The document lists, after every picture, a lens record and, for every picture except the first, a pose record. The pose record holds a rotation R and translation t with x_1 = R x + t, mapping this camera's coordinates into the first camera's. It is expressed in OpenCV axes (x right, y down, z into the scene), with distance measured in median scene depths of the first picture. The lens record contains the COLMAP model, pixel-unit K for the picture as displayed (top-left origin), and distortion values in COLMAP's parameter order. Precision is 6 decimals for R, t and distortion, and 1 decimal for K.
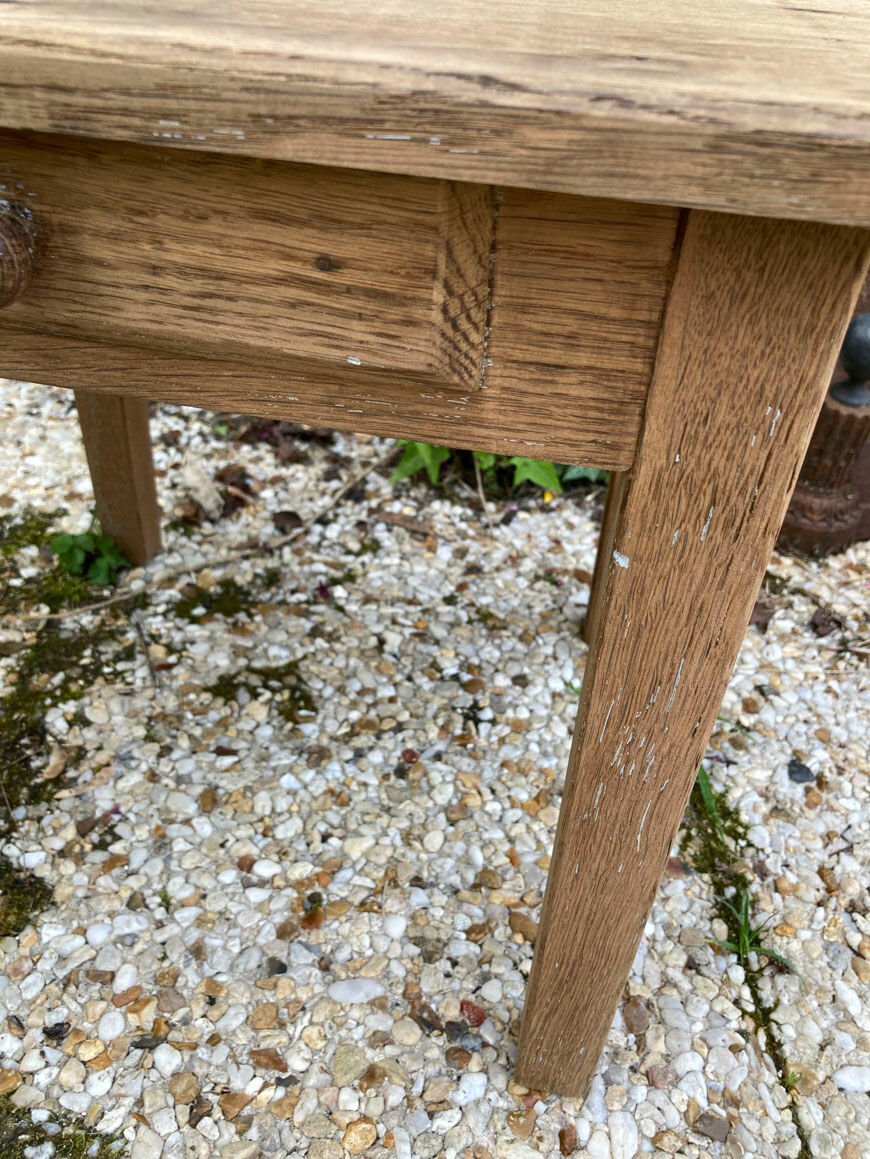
lens RADIAL K [[976.9, 0, 435.1], [0, 976.9, 563.0], [0, 0, 1]] dist [0.024065, -0.045558]
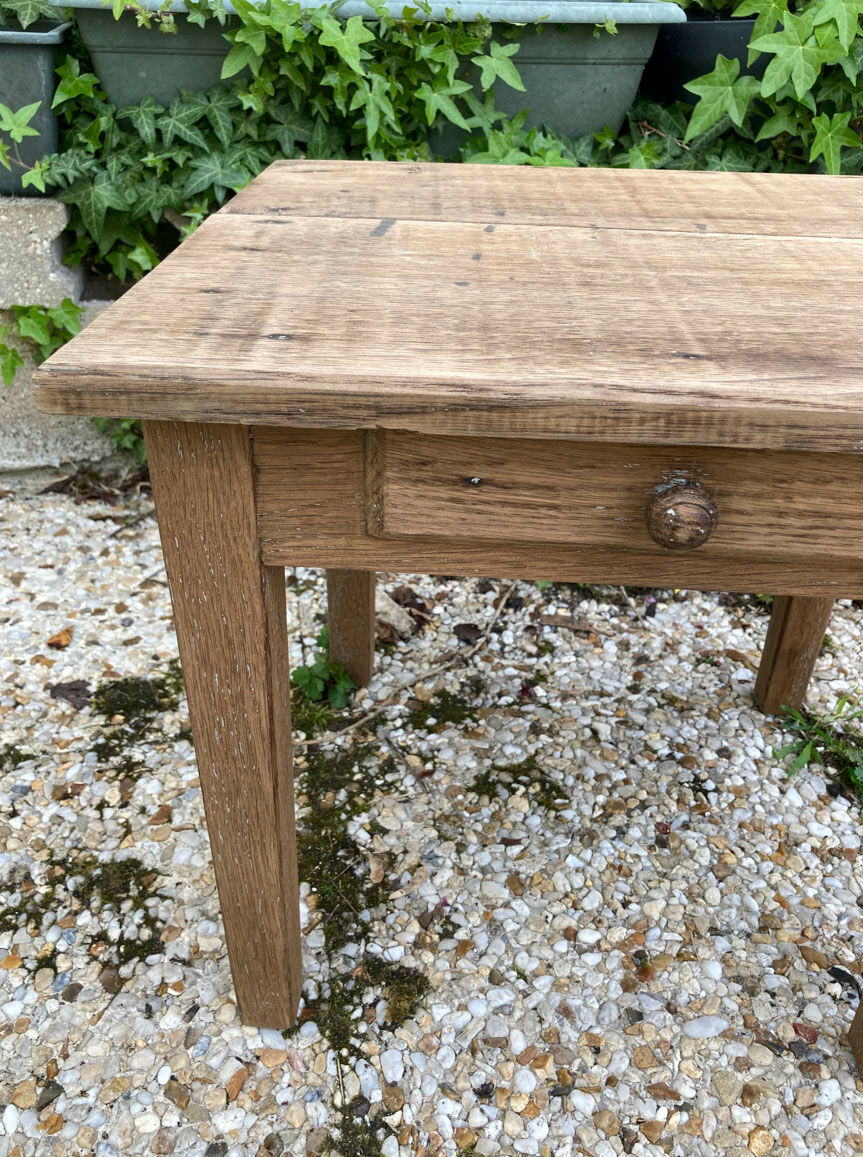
lens RADIAL K [[965.5, 0, 419.4], [0, 965.5, 571.2], [0, 0, 1]] dist [0.082612, -0.223109]
pose [[0.992579, -0.099411, 0.070027, -0.393343], [0.103639, 0.992828, -0.059586, -0.075409], [-0.063601, 0.066401, 0.995764, -0.182889]]
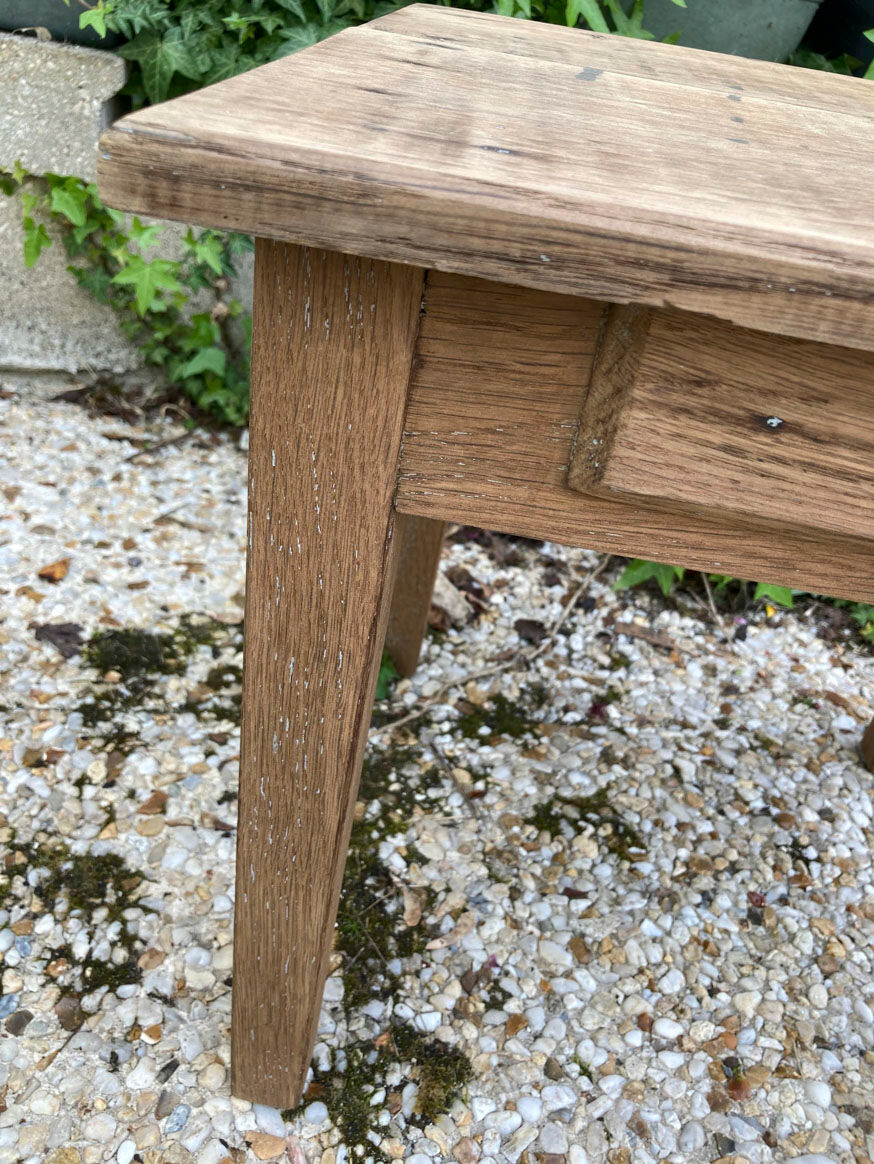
lens RADIAL K [[977.7, 0, 432.3], [0, 977.7, 576.5], [0, 0, 1]] dist [0.007977, -0.012584]
pose [[0.994935, 0.037877, 0.093109, -0.481377], [-0.034927, 0.998841, -0.033108, -0.086412], [-0.094255, 0.029688, 0.995105, 0.051135]]
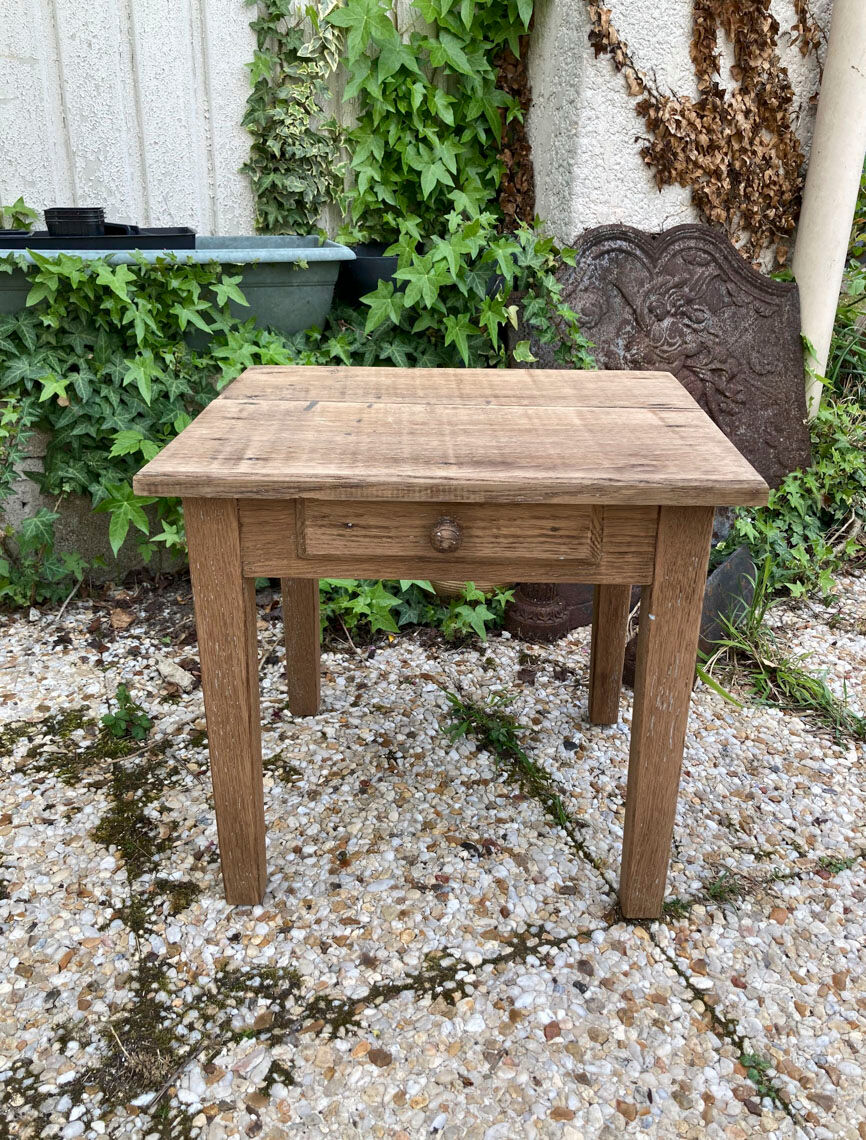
lens RADIAL K [[967.6, 0, 432.5], [0, 967.6, 548.1], [0, 0, 1]] dist [0.029760, -0.068720]
pose [[0.949667, -0.164916, 0.266335, -0.322504], [0.221037, 0.955231, -0.196663, 0.174818], [-0.221979, 0.245634, 0.943605, -0.814260]]
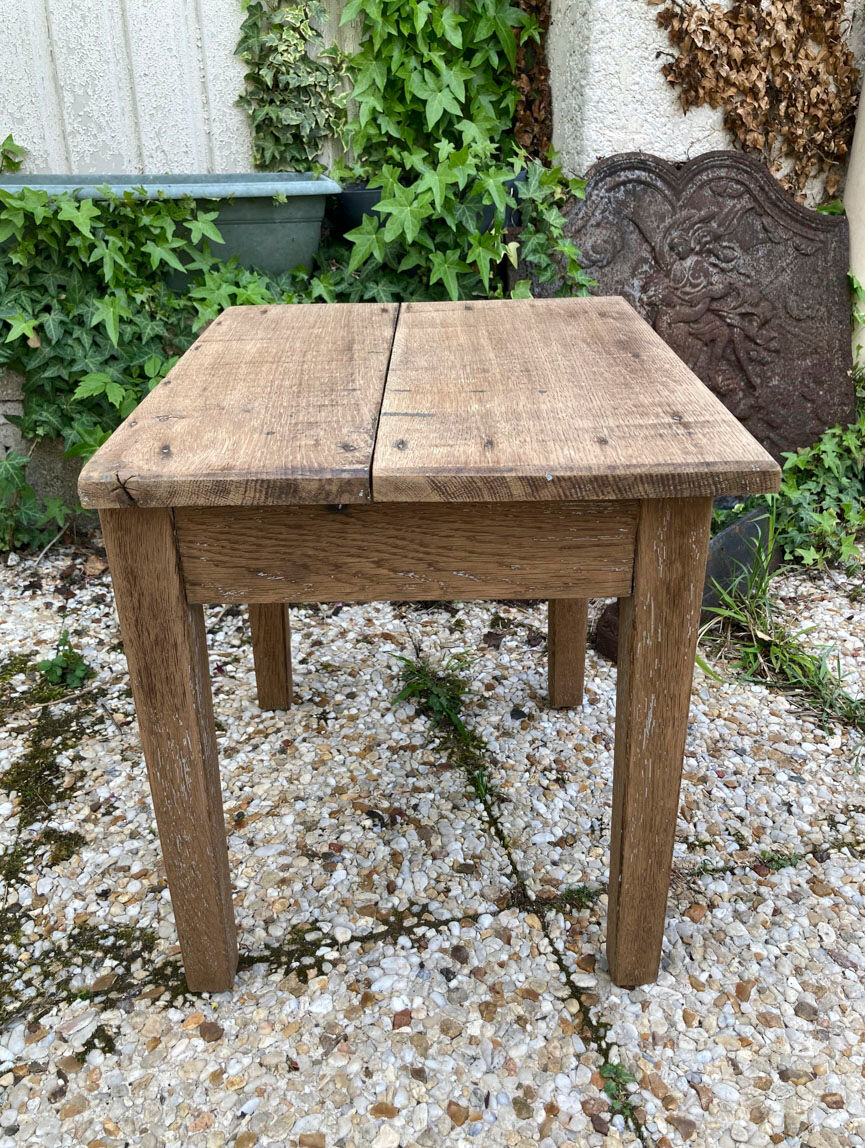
lens RADIAL K [[967.6, 0, 432.6], [0, 967.6, 557.7], [0, 0, 1]] dist [0.024065, -0.045558]
pose [[0.979080, -0.147775, 0.139872, 0.035181], [0.171966, 0.968403, -0.180620, 0.248616], [-0.108761, 0.200895, 0.973556, -0.733770]]
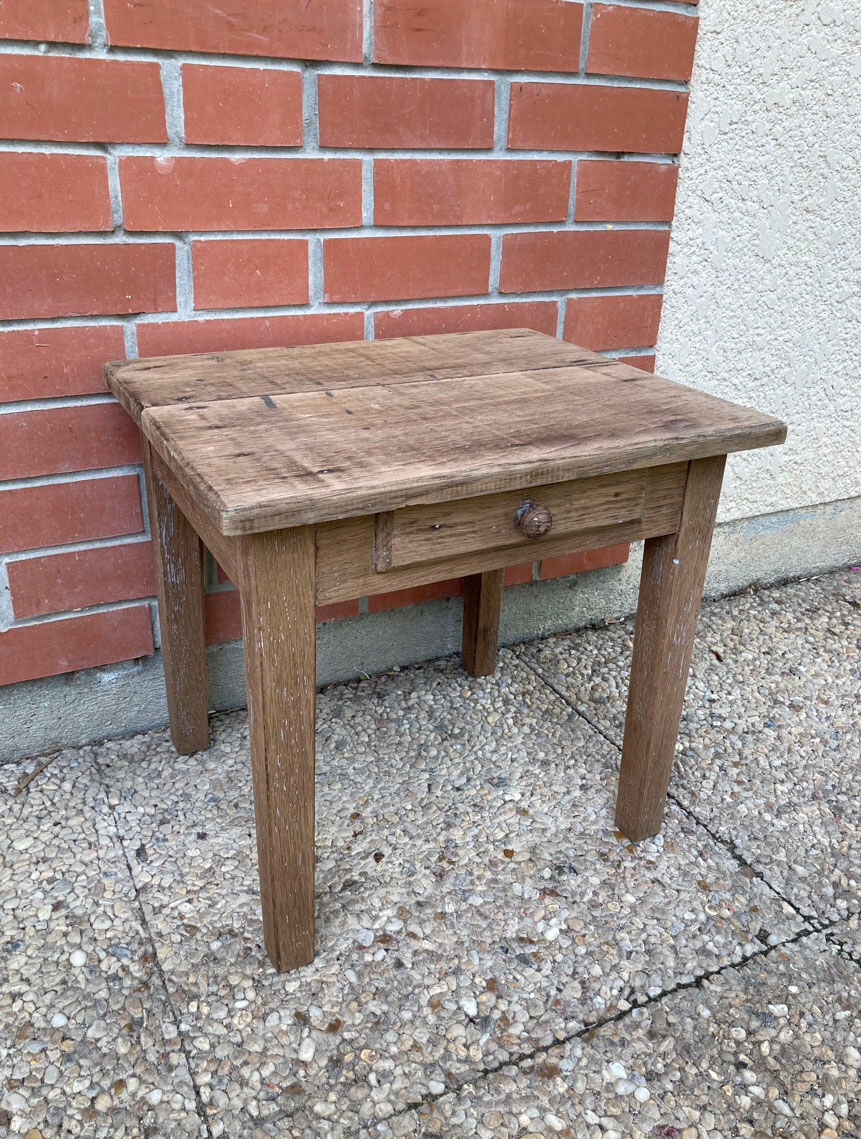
lens RADIAL K [[985.1, 0, 406.1], [0, 985.1, 557.5], [0, 0, 1]] dist [0.102067, 0.002032]
pose [[0.786179, -0.294025, 0.543573, -0.999858], [0.384142, 0.921504, -0.057139, -0.078556], [-0.484105, 0.253731, 0.837415, -0.541469]]
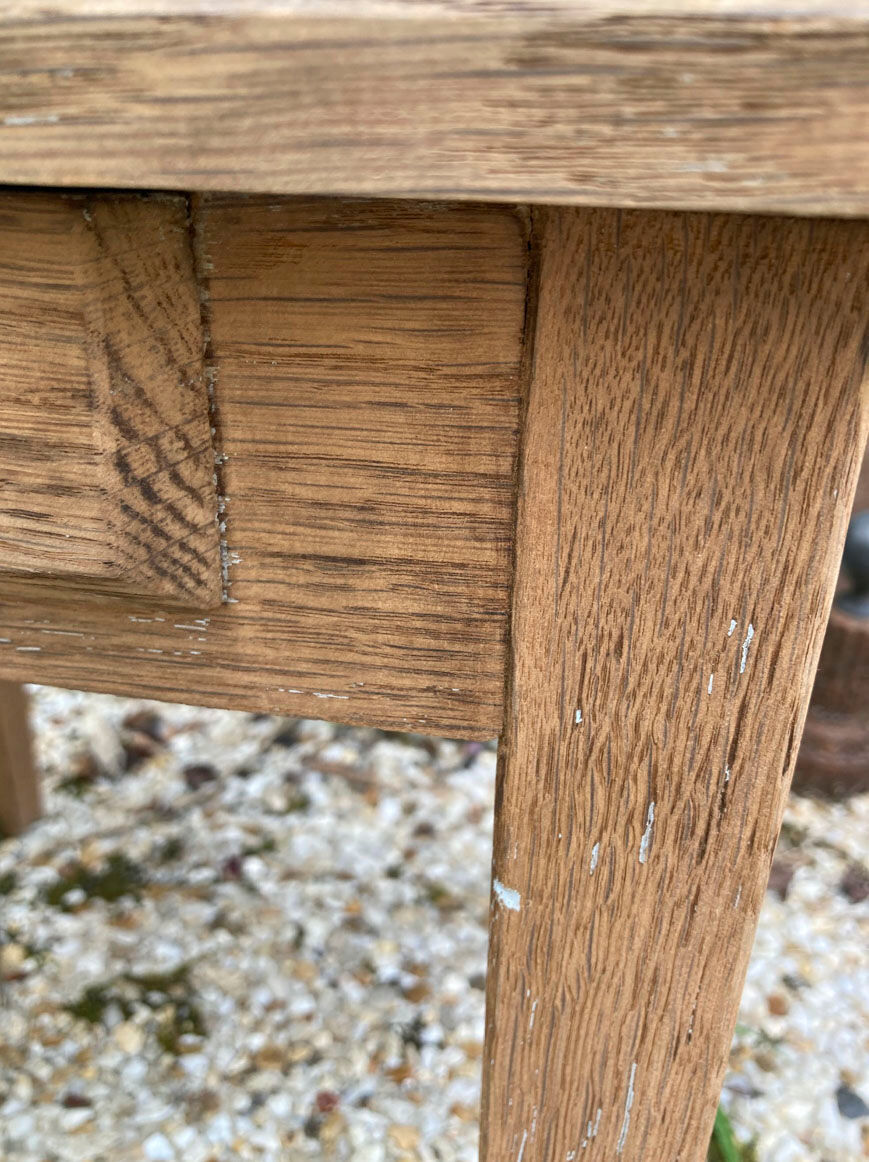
lens RADIAL K [[1002.4, 0, 433.0], [0, 1002.4, 577.6], [0, 0, 1]] dist [-0.011064, -0.006755]
pose [[0.999491, -0.031895, -0.000952, 0.073566], [0.030967, 0.976739, -0.212186, -0.029207], [0.007697, 0.212048, 0.977229, 0.188072]]
